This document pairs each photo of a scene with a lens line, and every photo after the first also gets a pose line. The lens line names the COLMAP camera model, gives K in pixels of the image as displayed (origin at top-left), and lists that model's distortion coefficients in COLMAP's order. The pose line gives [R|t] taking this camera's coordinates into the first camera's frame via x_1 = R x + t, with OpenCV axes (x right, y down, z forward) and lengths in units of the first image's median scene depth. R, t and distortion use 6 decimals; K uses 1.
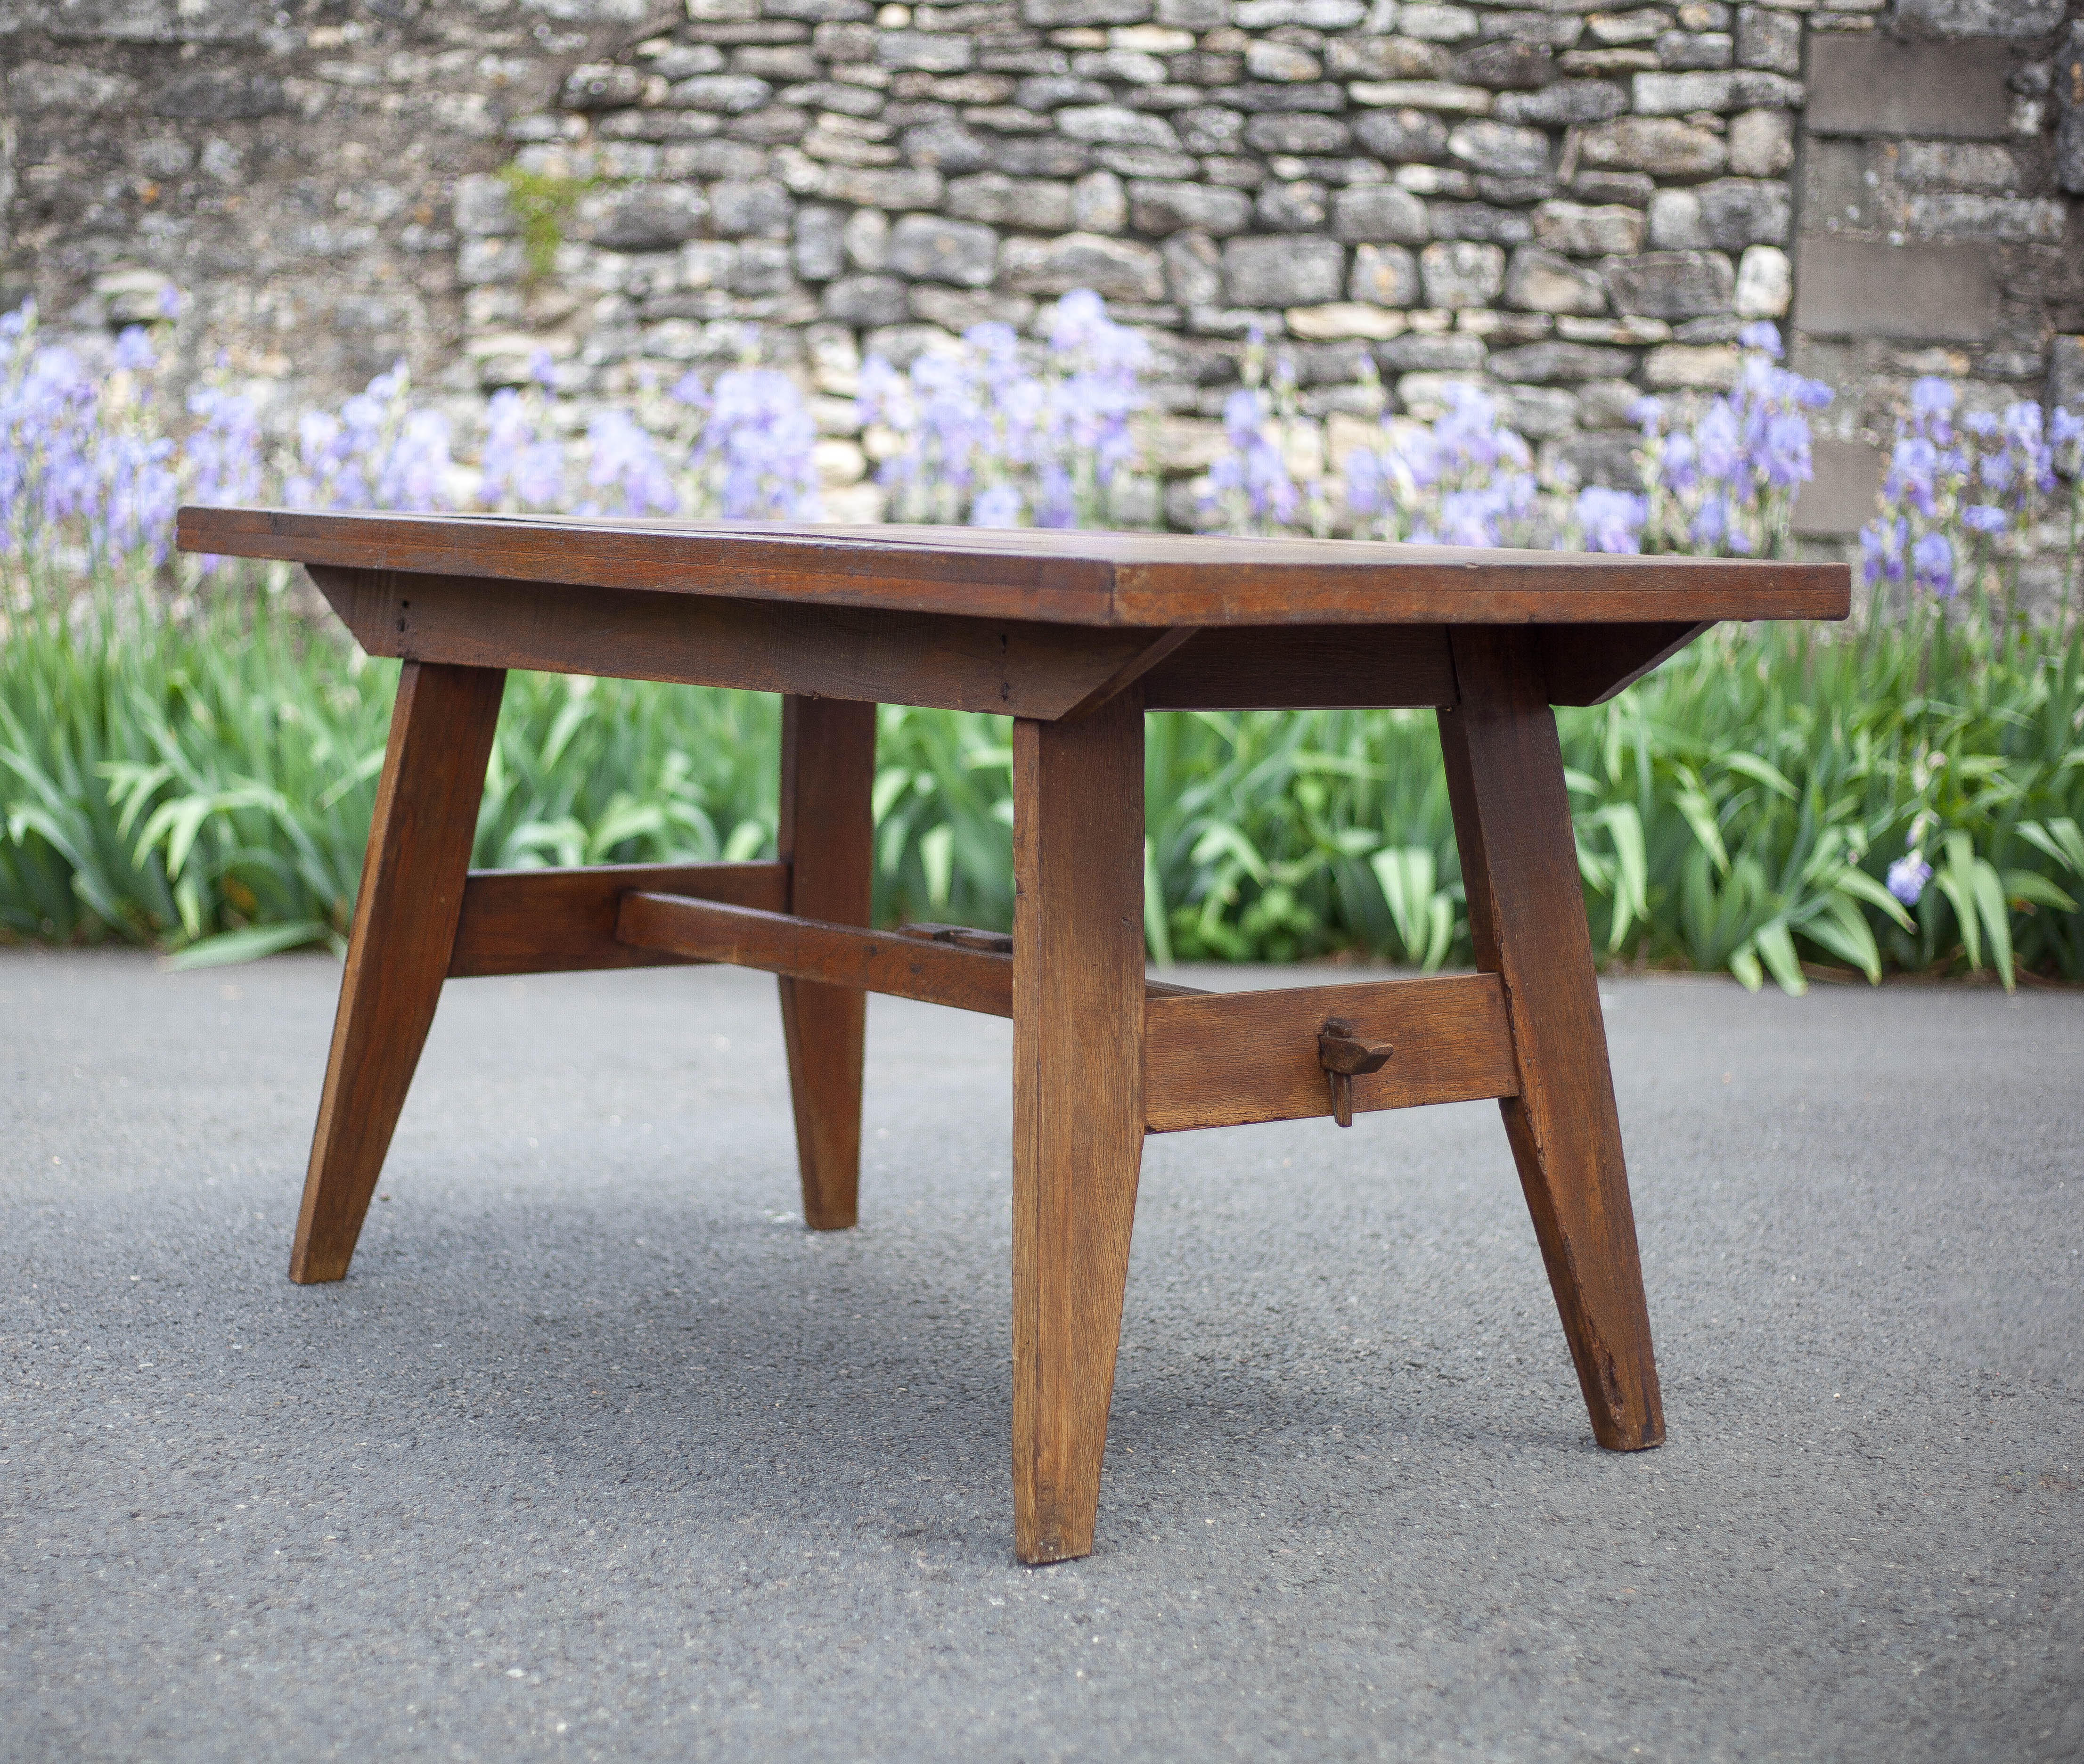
lens RADIAL K [[3871.1, 0, 931.4], [0, 3871.1, 849.6], [0, 0, 1]] dist [-0.108021, 0.000000]
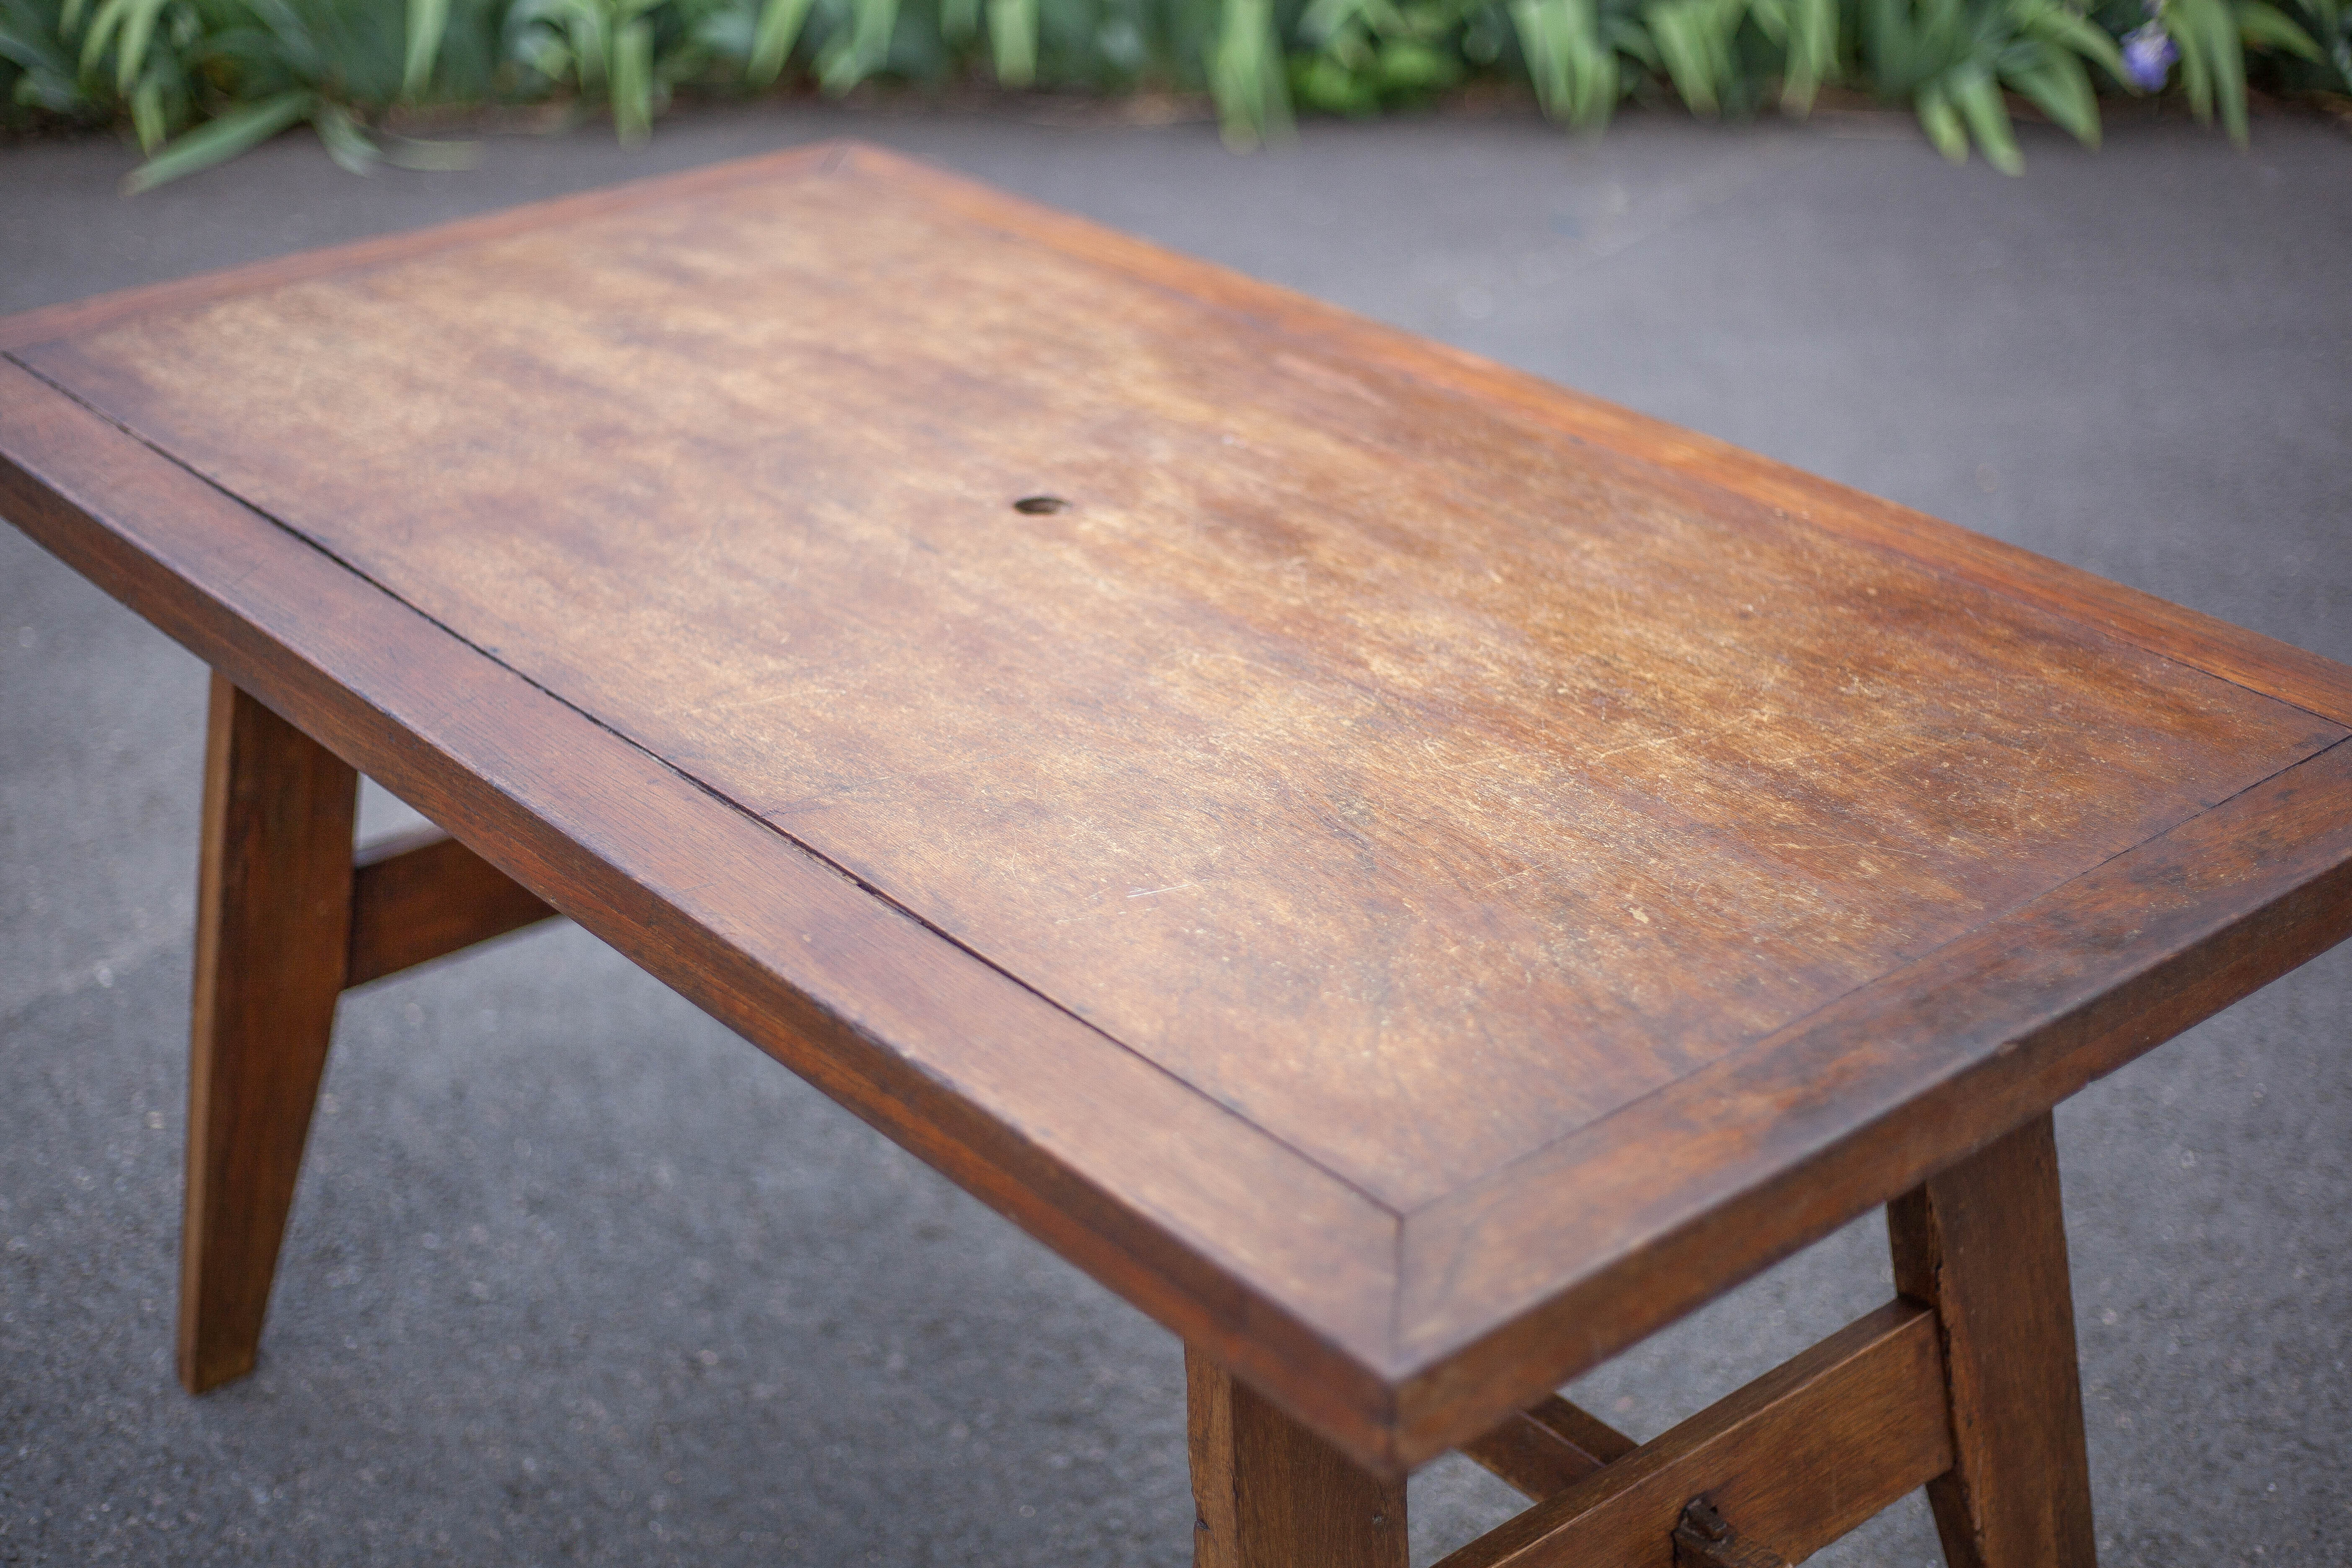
lens RADIAL K [[3492.3, 0, 1181.4], [0, 3492.3, 769.2], [0, 0, 1]] dist [-0.124636, 0.000000]
pose [[0.998211, -0.047446, 0.036368, 0.002335], [0.031613, 0.935286, 0.352477, -0.112880], [-0.050739, -0.350697, 0.935113, 0.217226]]
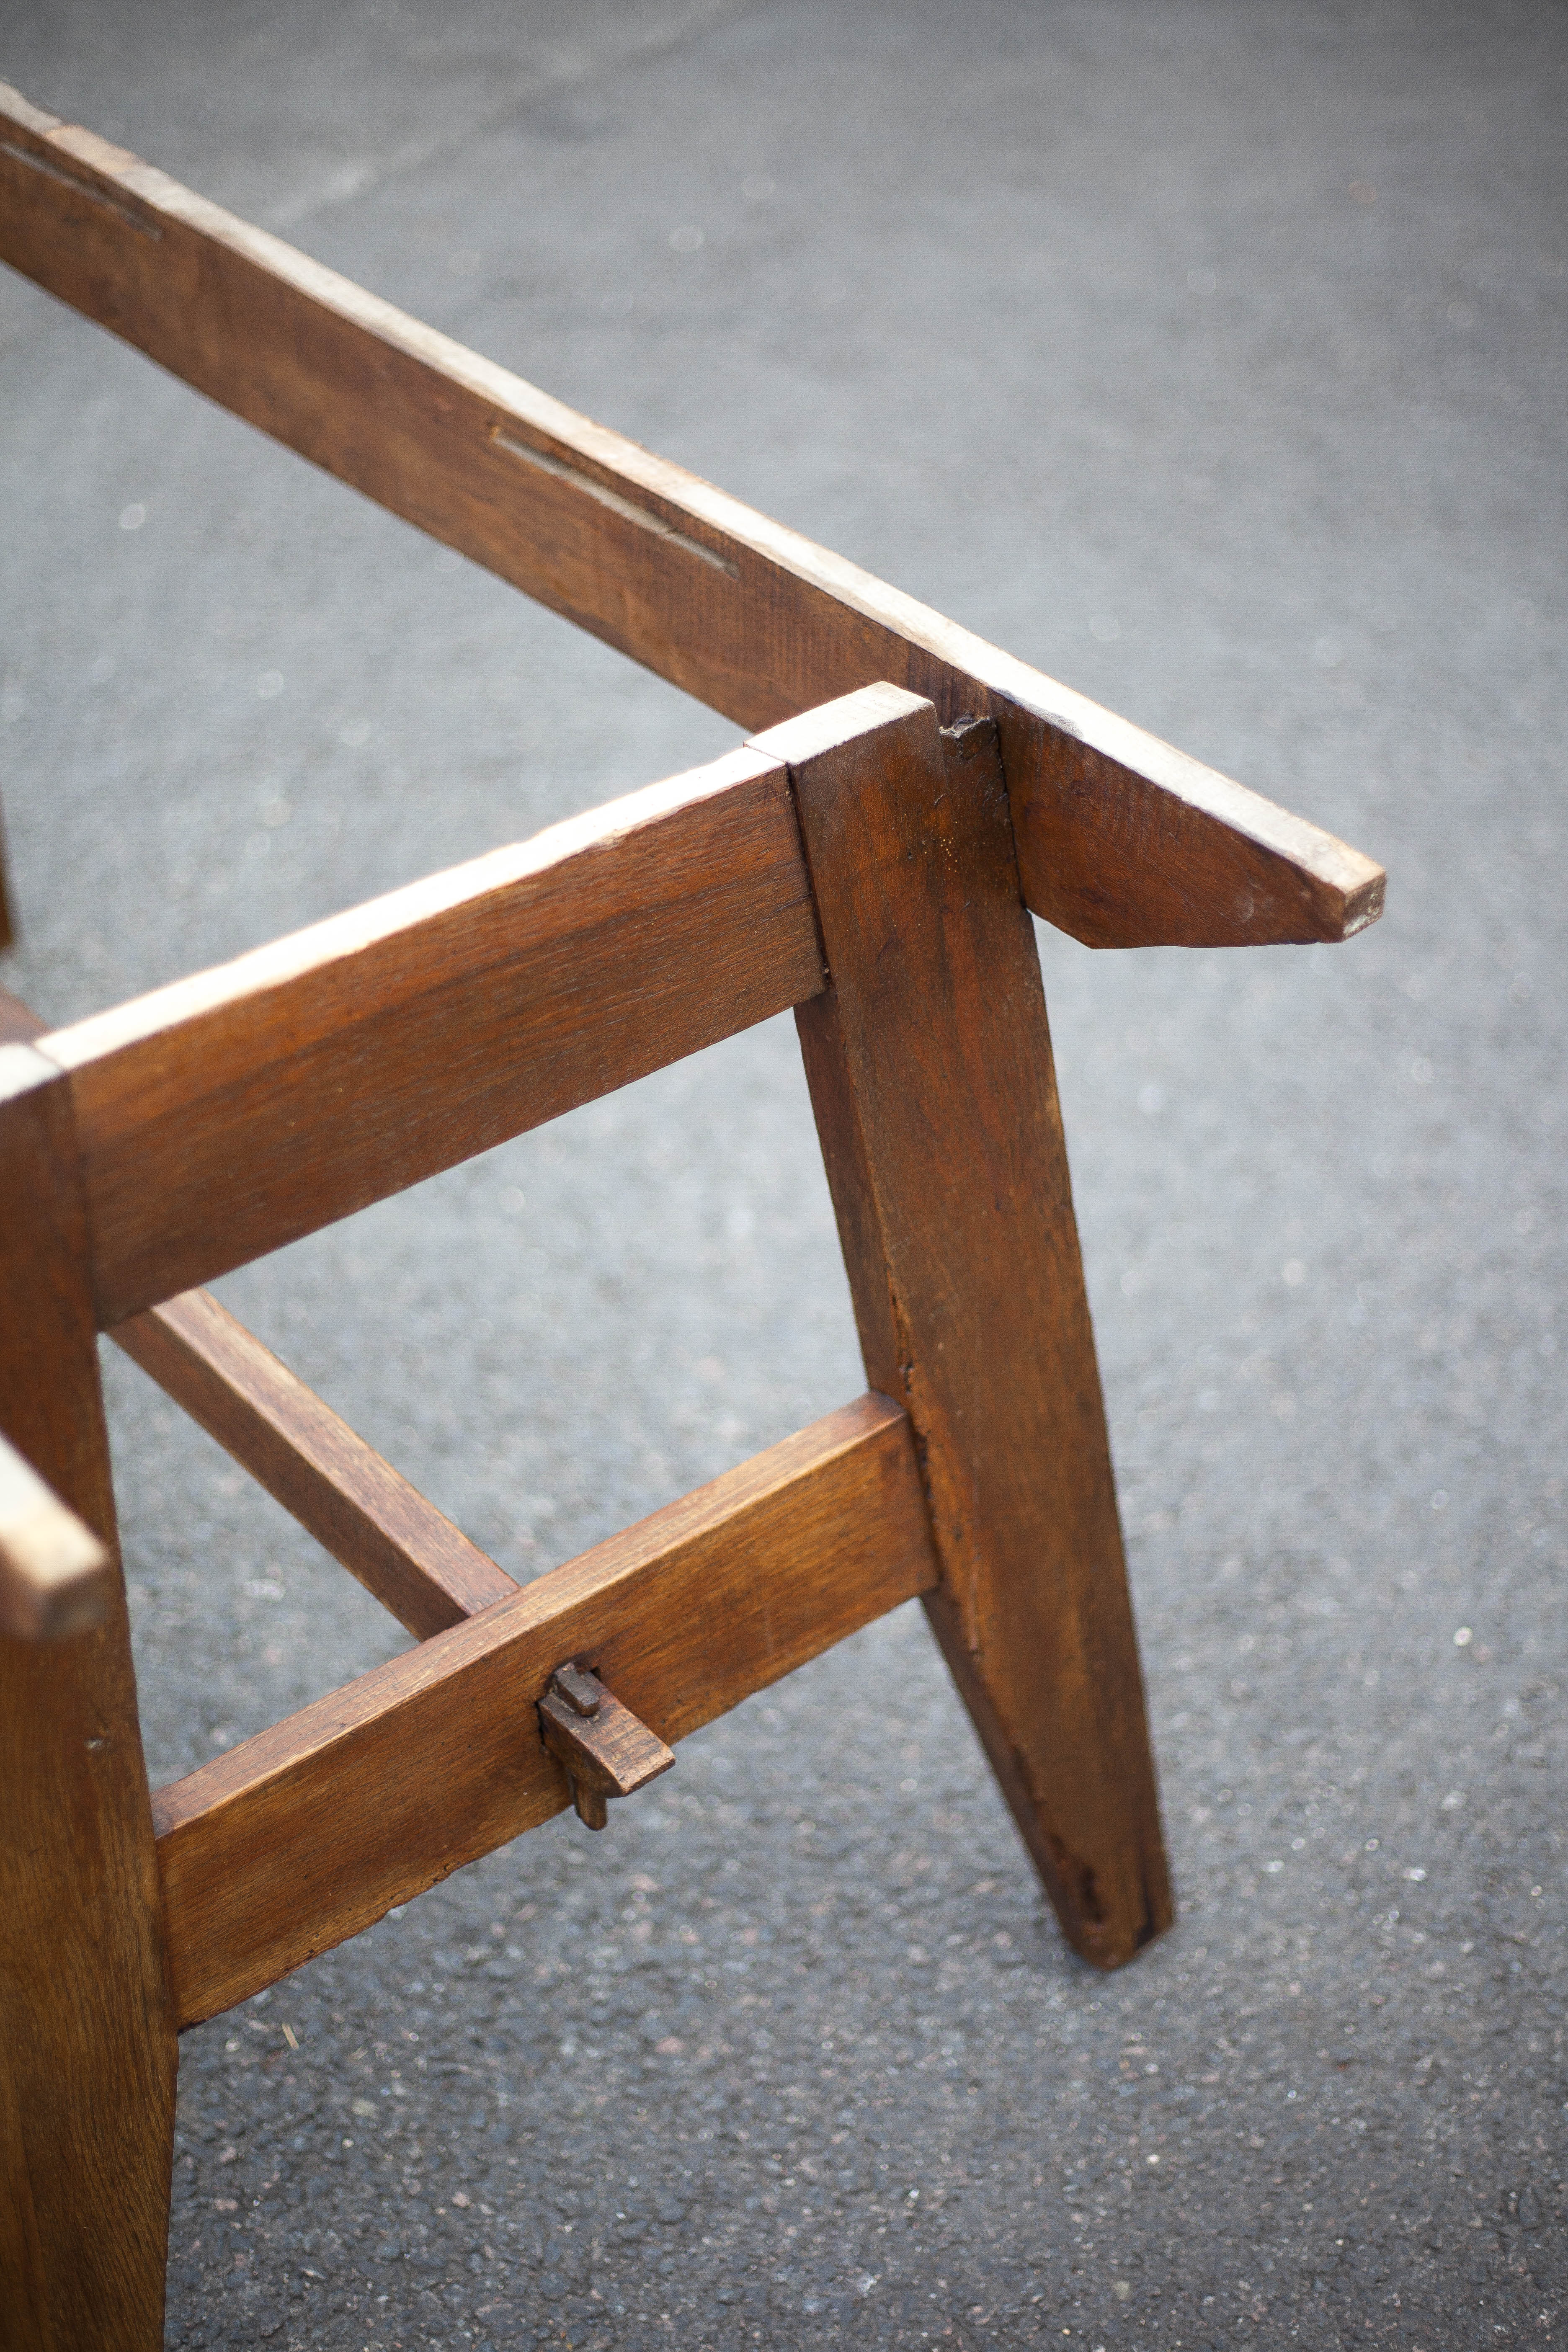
lens RADIAL K [[3492.3, 0, 761.8], [0, 3492.3, 1184.5], [0, 0, 1]] dist [-0.124636, 0.000000]
pose [[0.998905, -0.032786, 0.033368, 0.049048], [0.008369, 0.827036, 0.562087, -0.114165], [-0.046026, -0.561193, 0.826405, 0.271844]]
